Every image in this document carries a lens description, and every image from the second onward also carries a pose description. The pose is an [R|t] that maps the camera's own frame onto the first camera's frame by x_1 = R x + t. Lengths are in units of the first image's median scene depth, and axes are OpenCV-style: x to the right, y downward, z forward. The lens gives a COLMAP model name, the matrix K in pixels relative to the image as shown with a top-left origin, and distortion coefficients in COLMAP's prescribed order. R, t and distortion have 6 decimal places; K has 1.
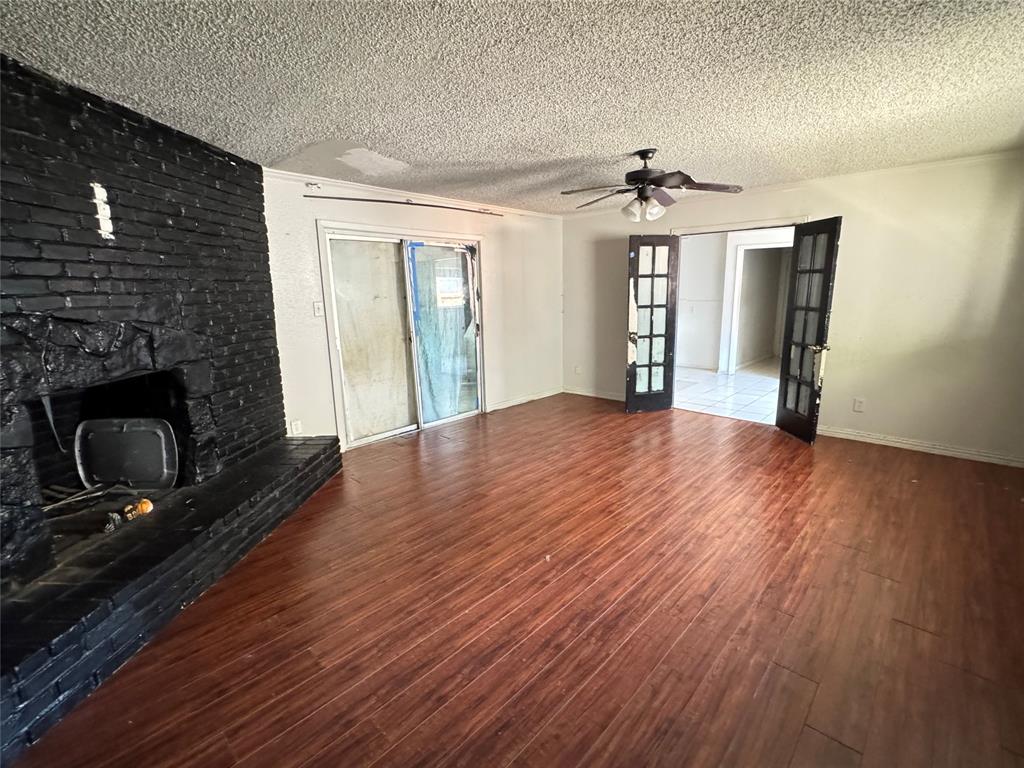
lens RADIAL K [[471.2, 0, 511.7], [0, 471.2, 385.9], [0, 0, 1]] dist [-0.000459, 0.000044]
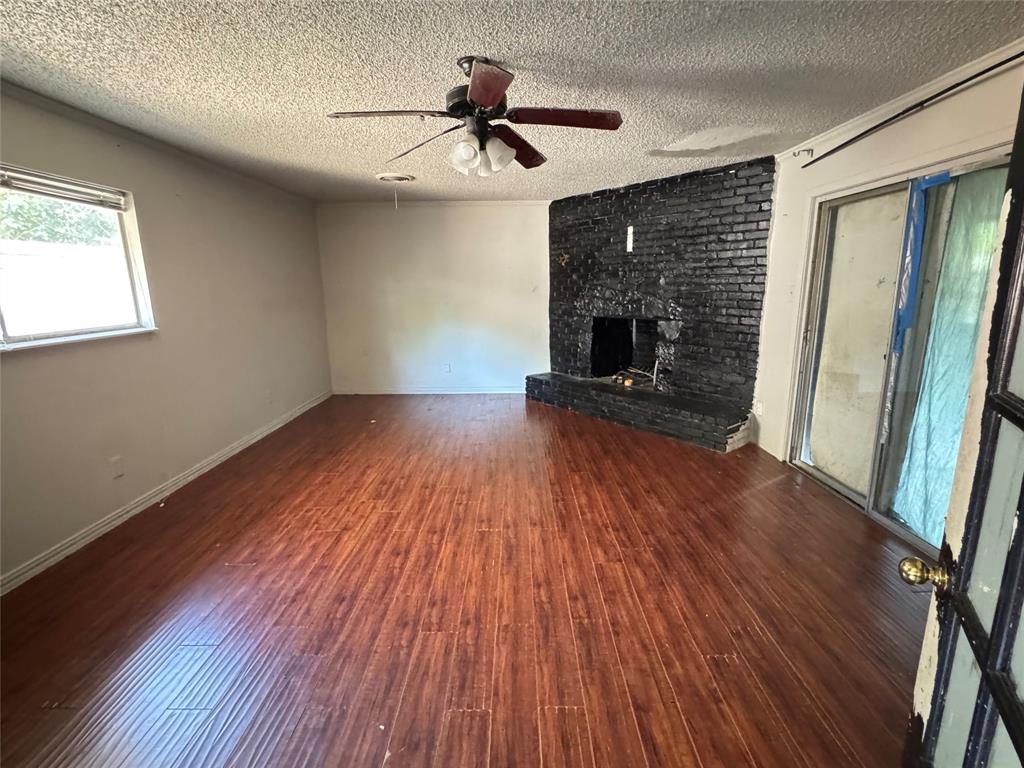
lens RADIAL K [[471.2, 0, 512.5], [0, 471.2, 382.7], [0, 0, 1]] dist [-0.000459, 0.000044]
pose [[-0.733644, 0.167993, -0.658441, 0.799990], [-0.109563, 0.927039, 0.358600, -0.360736], [0.670643, 0.335226, -0.661711, 1.732333]]
